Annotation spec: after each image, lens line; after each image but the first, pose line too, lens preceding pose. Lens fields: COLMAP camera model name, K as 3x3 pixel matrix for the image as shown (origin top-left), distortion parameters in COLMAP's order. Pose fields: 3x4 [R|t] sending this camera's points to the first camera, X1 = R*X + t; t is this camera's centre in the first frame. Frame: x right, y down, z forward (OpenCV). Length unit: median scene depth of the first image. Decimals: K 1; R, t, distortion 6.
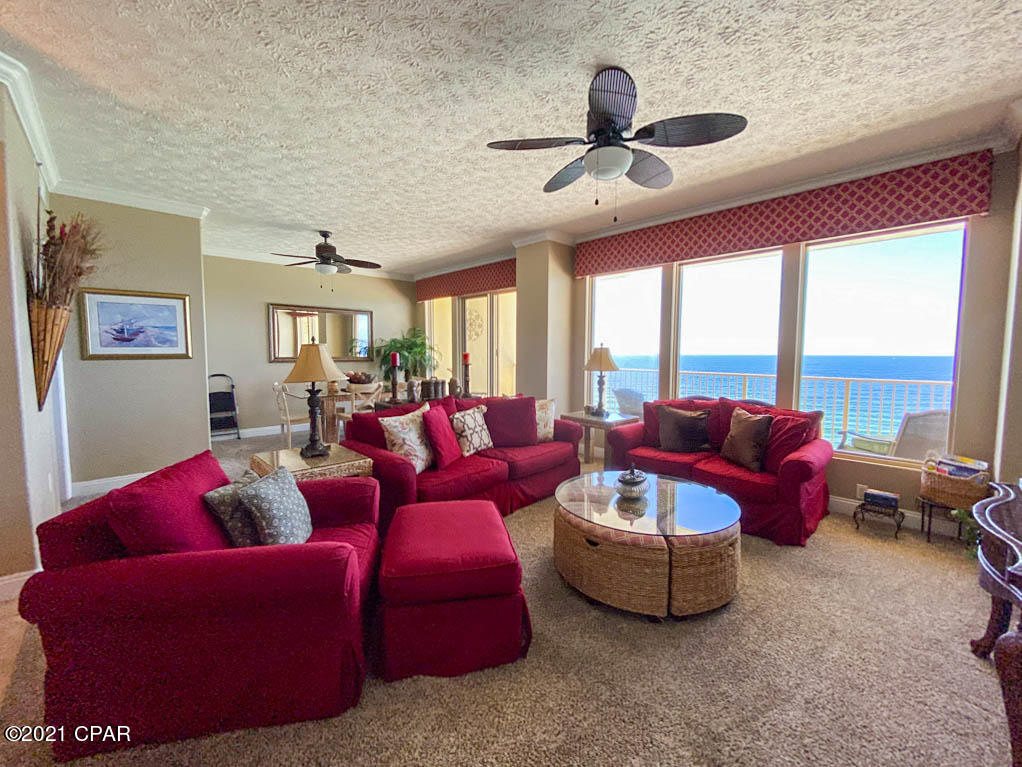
lens RADIAL K [[414.4, 0, 514.4], [0, 414.4, 383.3], [0, 0, 1]] dist [0.005656, -0.005414]
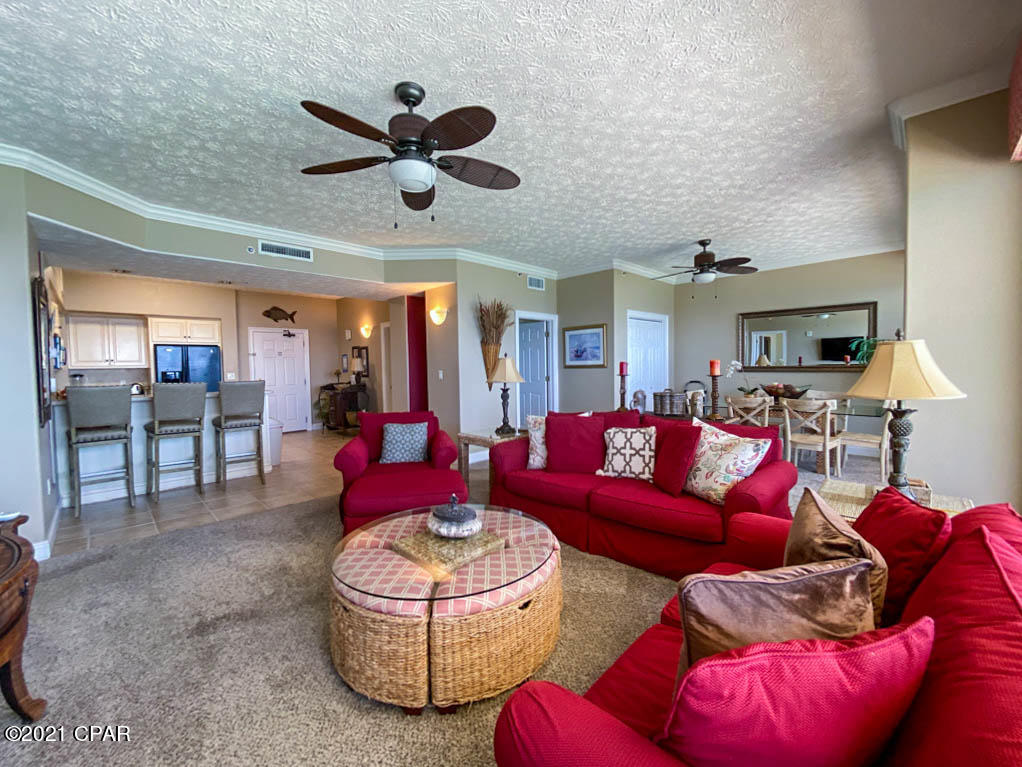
lens RADIAL K [[414.4, 0, 510.2], [0, 414.4, 382.6], [0, 0, 1]] dist [0.005656, -0.005414]
pose [[0.006364, 0.036943, -0.999297, 0.690432], [-0.060681, 0.997490, 0.036490, -0.042343], [0.998137, 0.060406, 0.008590, 0.687968]]
